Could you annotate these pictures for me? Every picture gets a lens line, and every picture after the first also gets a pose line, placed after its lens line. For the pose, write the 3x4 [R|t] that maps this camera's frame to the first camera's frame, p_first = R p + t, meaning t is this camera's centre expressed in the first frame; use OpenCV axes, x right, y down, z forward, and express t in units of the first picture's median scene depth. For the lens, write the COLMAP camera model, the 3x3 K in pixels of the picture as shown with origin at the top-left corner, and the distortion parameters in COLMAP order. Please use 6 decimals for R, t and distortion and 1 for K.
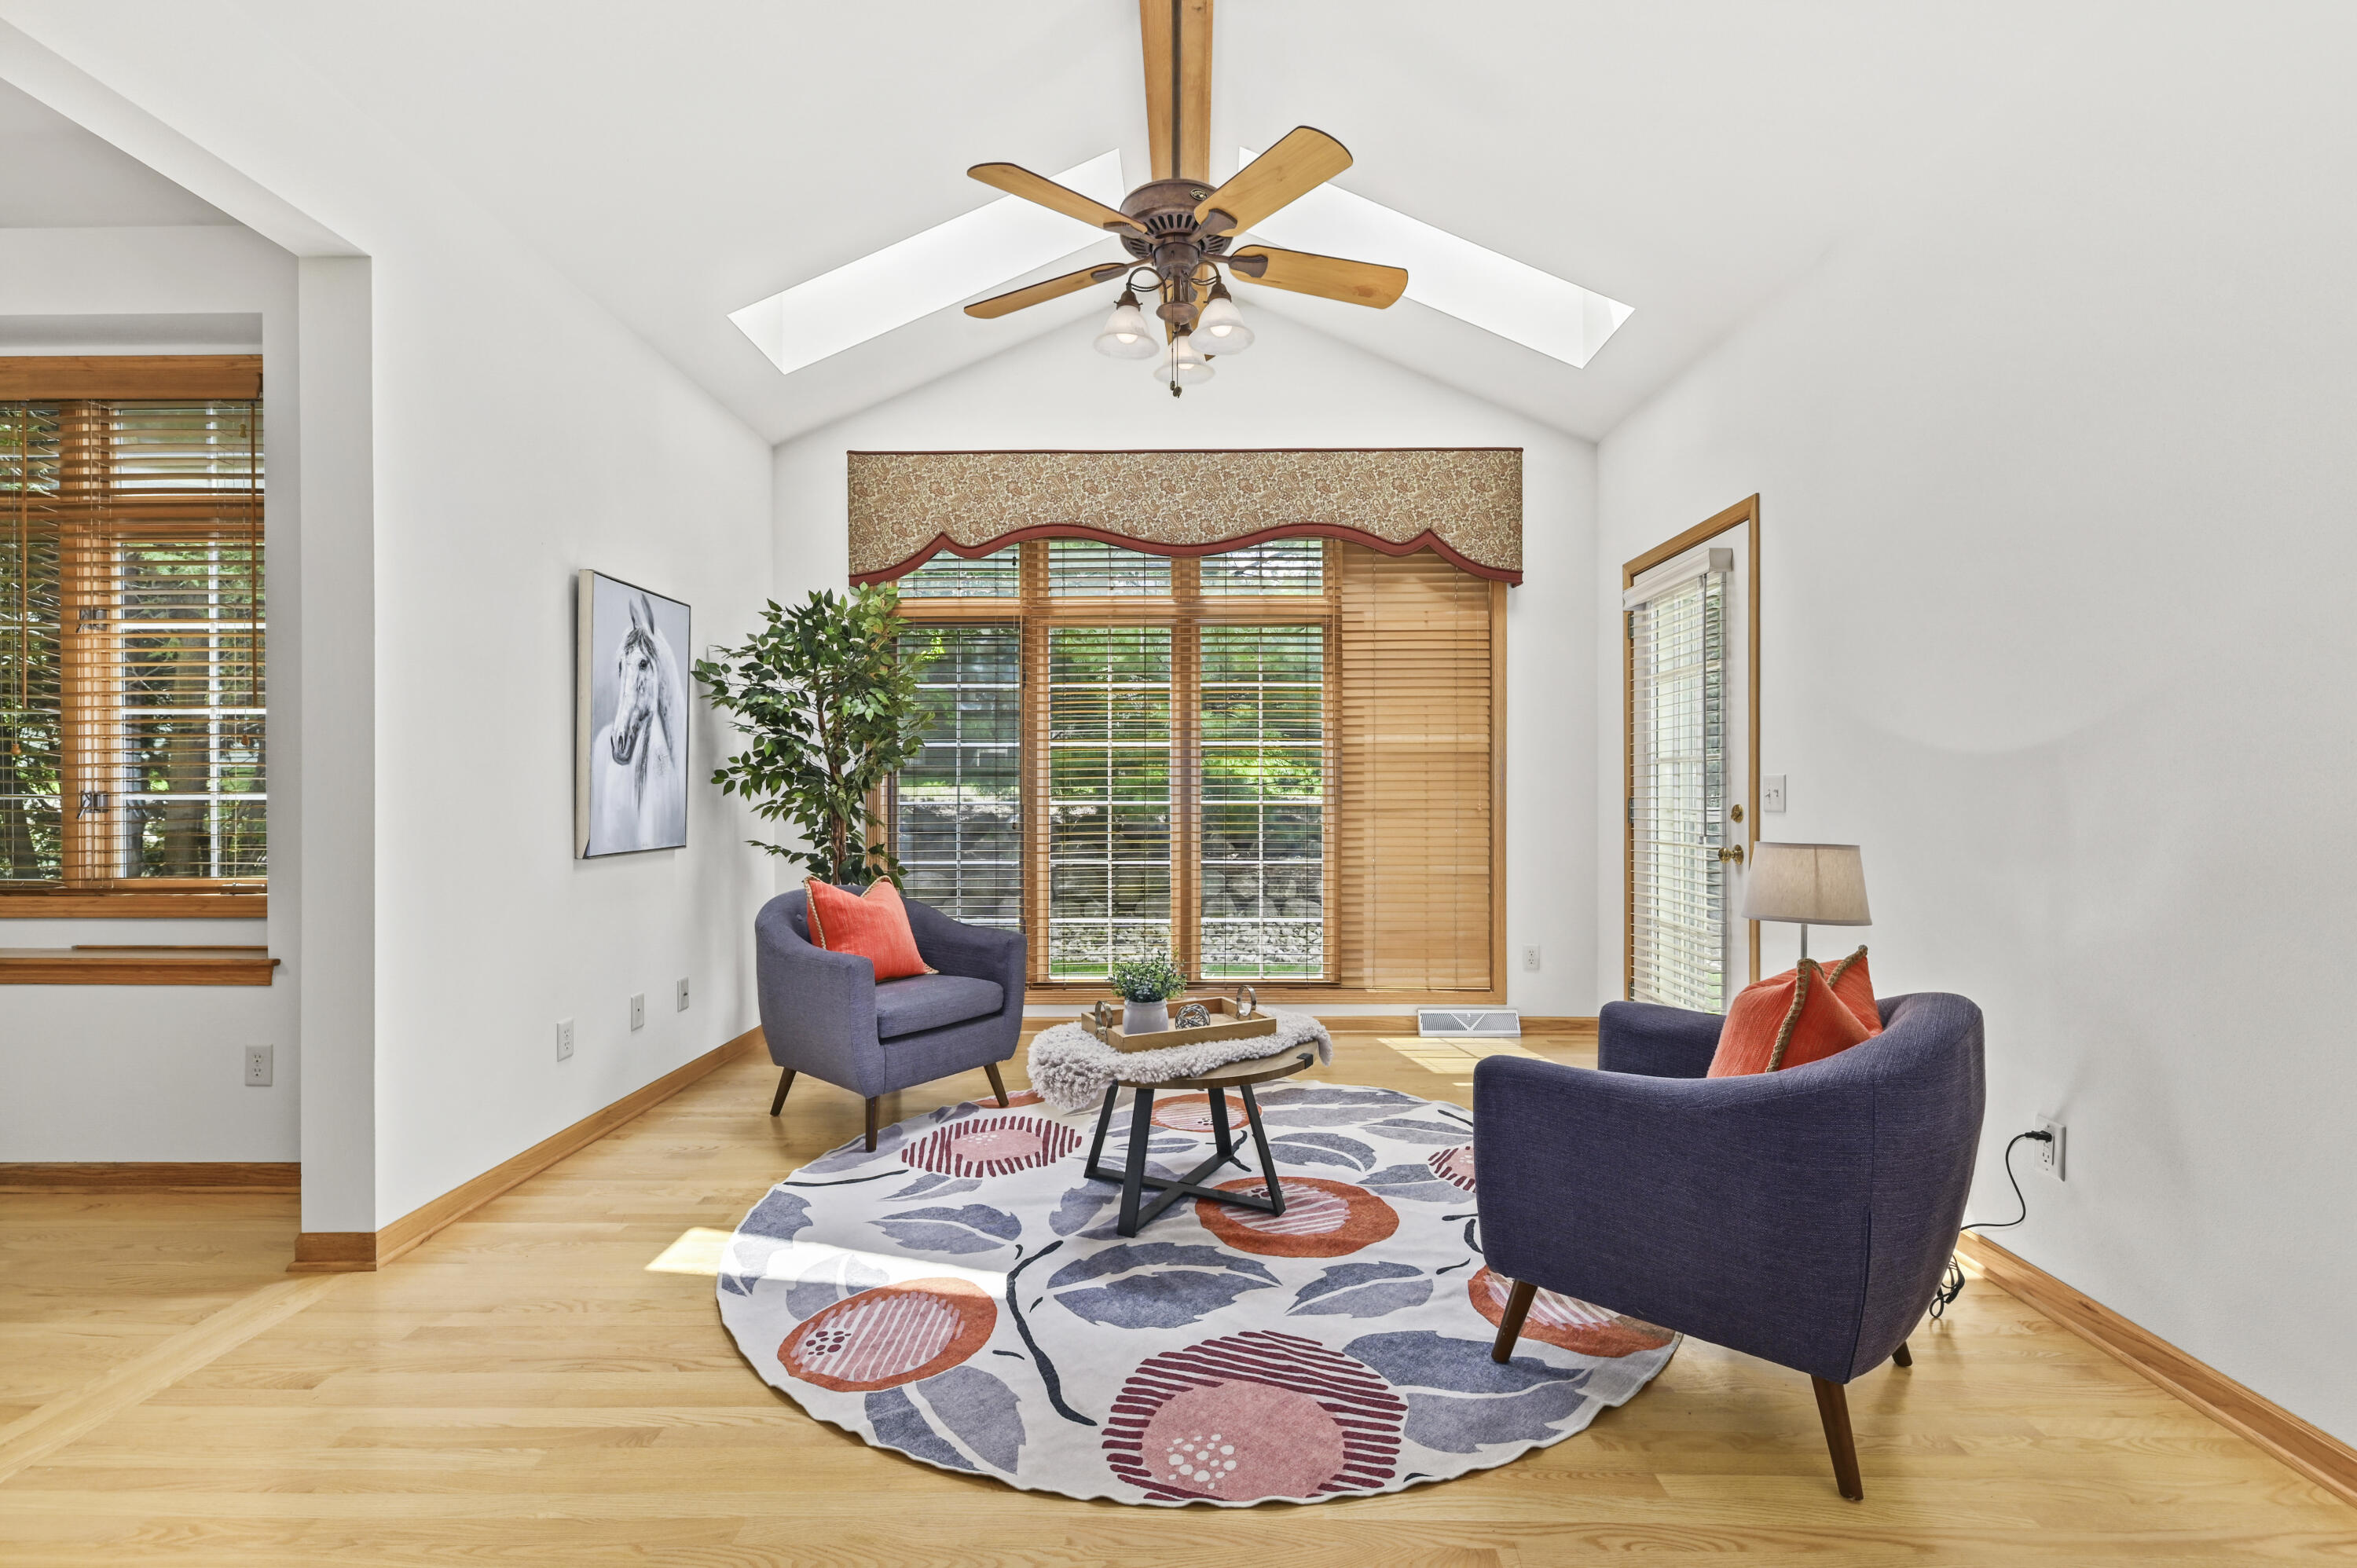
lens RADIAL K [[1009.4, 0, 1181.7], [0, 1009.4, 792.1], [0, 0, 1]] dist [0.009614, 0.000127]
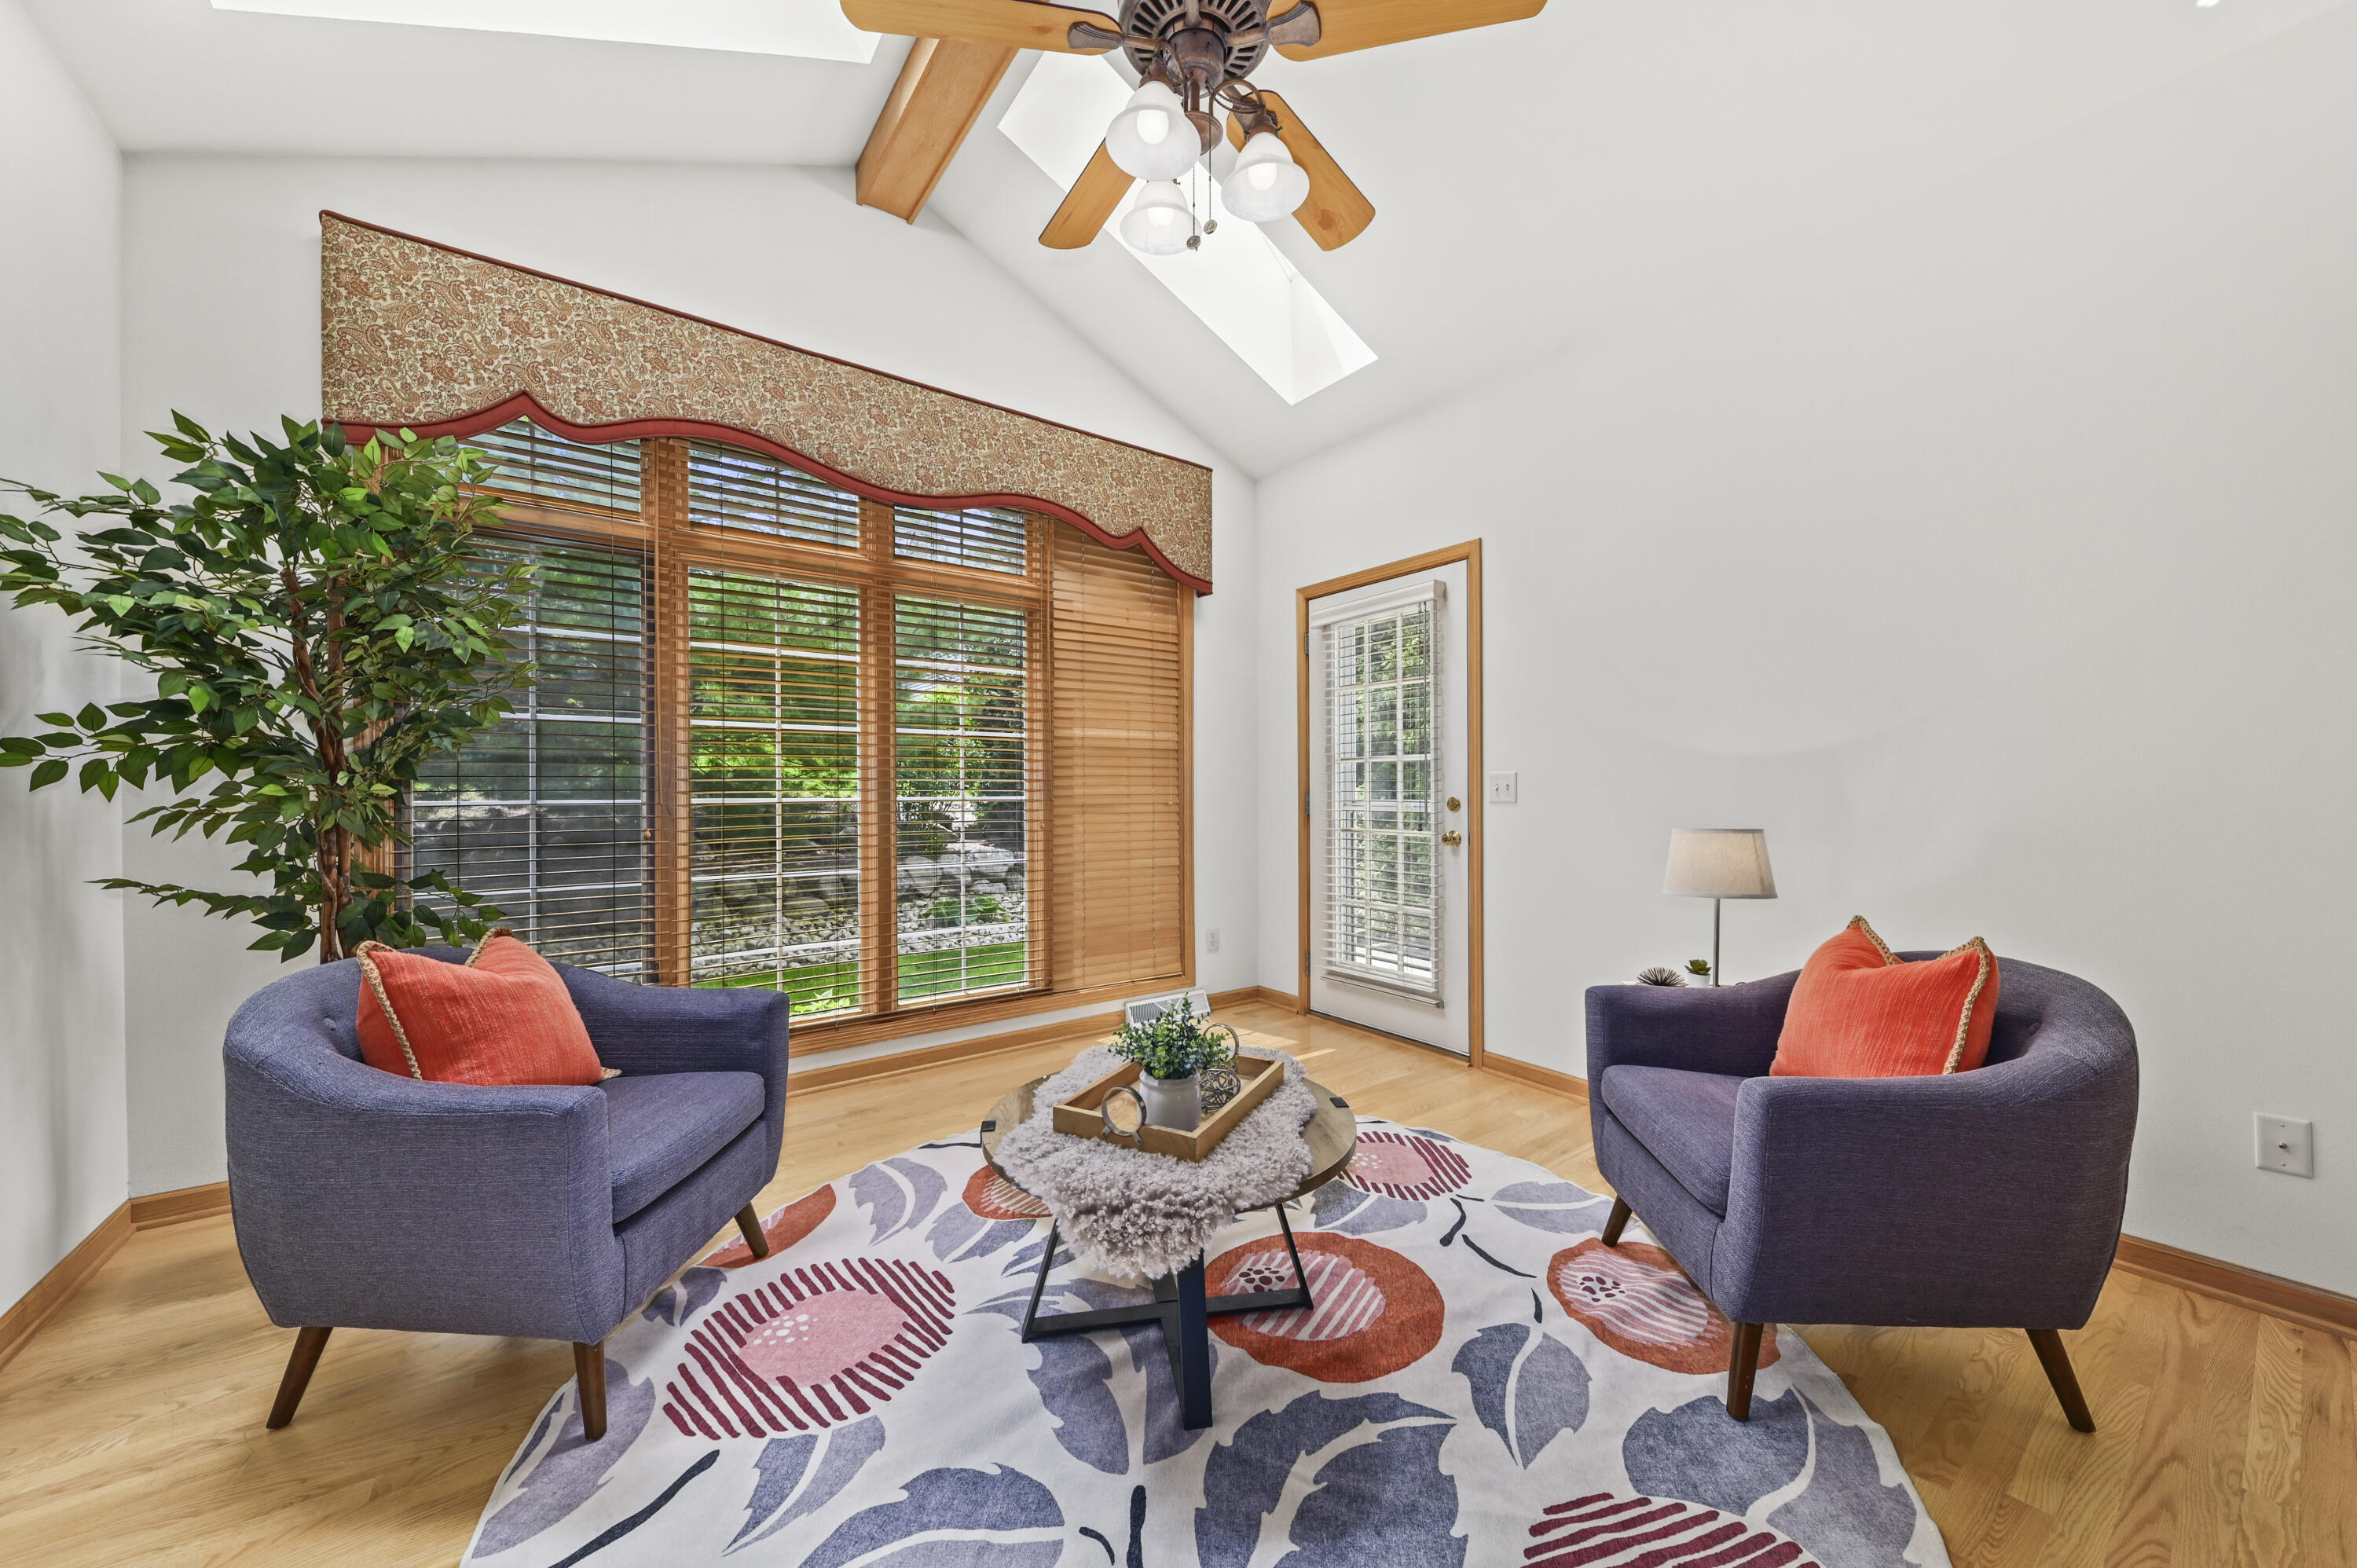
lens RADIAL K [[837.2, 0, 1183.9], [0, 837.2, 787.4], [0, 0, 1]] dist [0.011013, -0.005808]
pose [[0.794955, 0.001836, 0.606665, -0.255840], [0.000138, 0.999995, -0.003207, 0.003301], [-0.606668, 0.002634, 0.794951, 0.341914]]
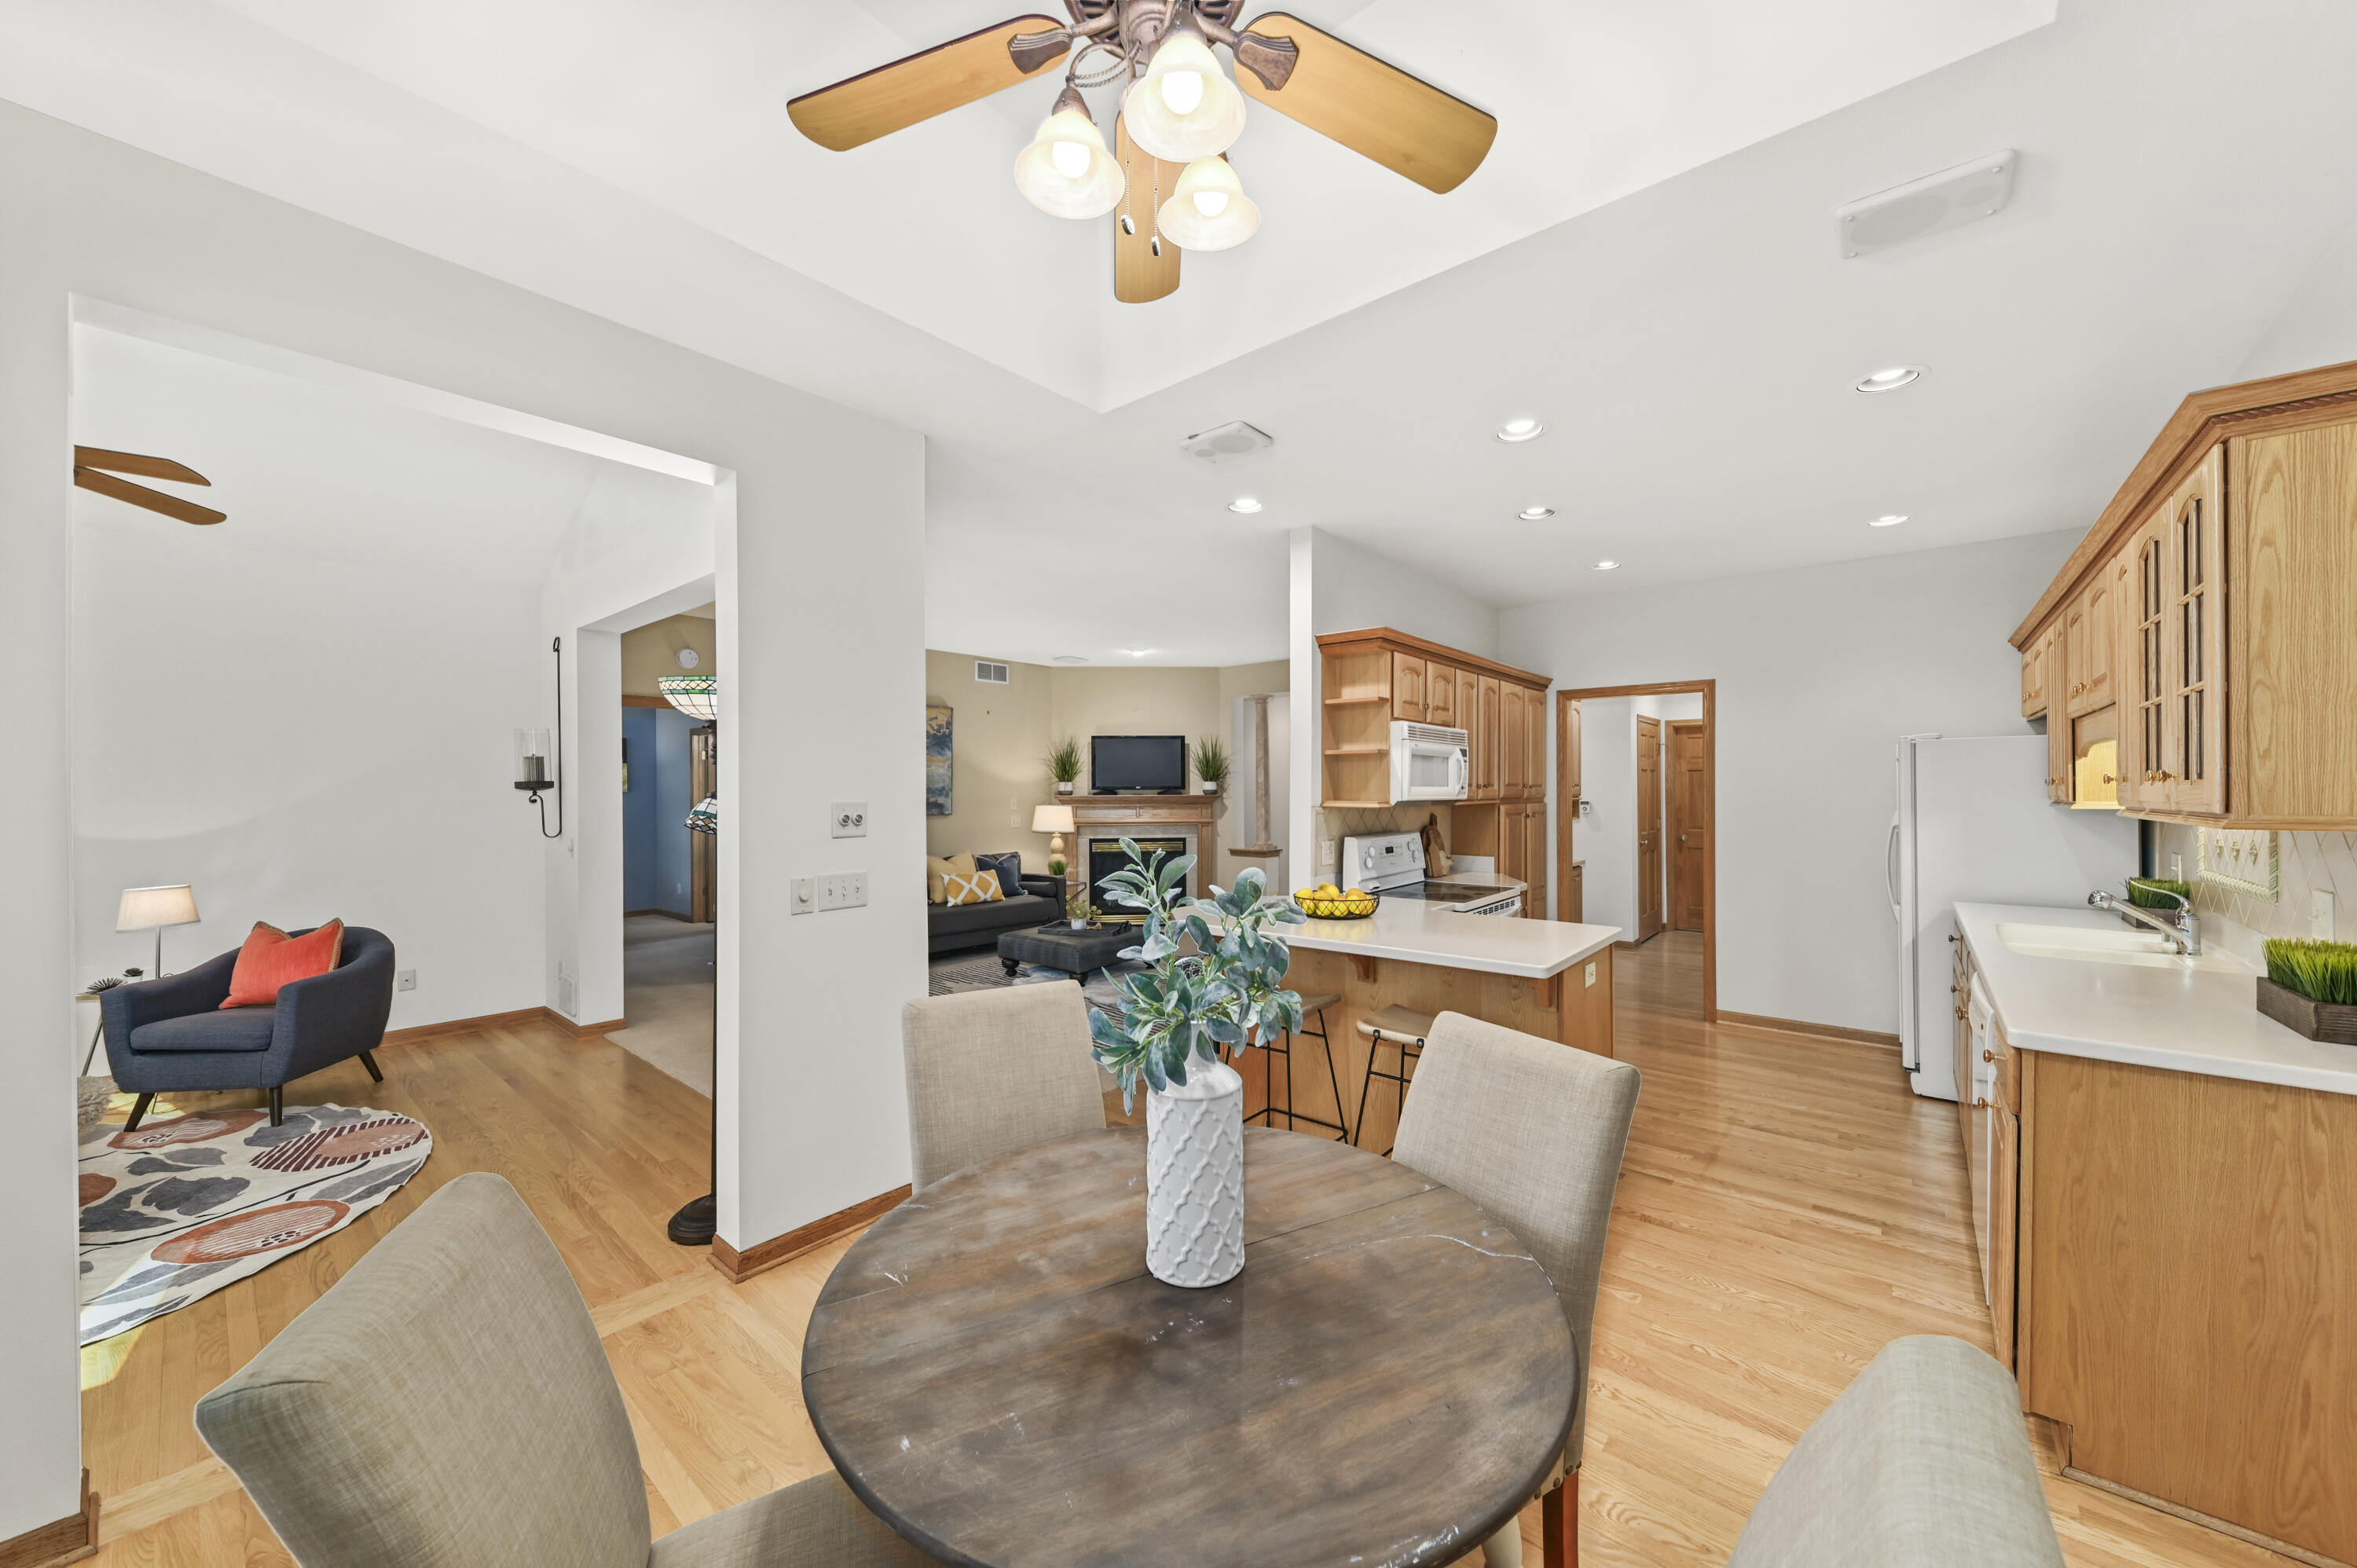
lens RADIAL K [[837.2, 0, 1183.9], [0, 837.2, 787.4], [0, 0, 1]] dist [0.011013, -0.005808]
pose [[-0.773154, 0.005568, 0.634193, -1.149149], [0.004501, 0.999984, -0.003293, -0.077119], [-0.634202, 0.000308, -0.773168, 0.563847]]
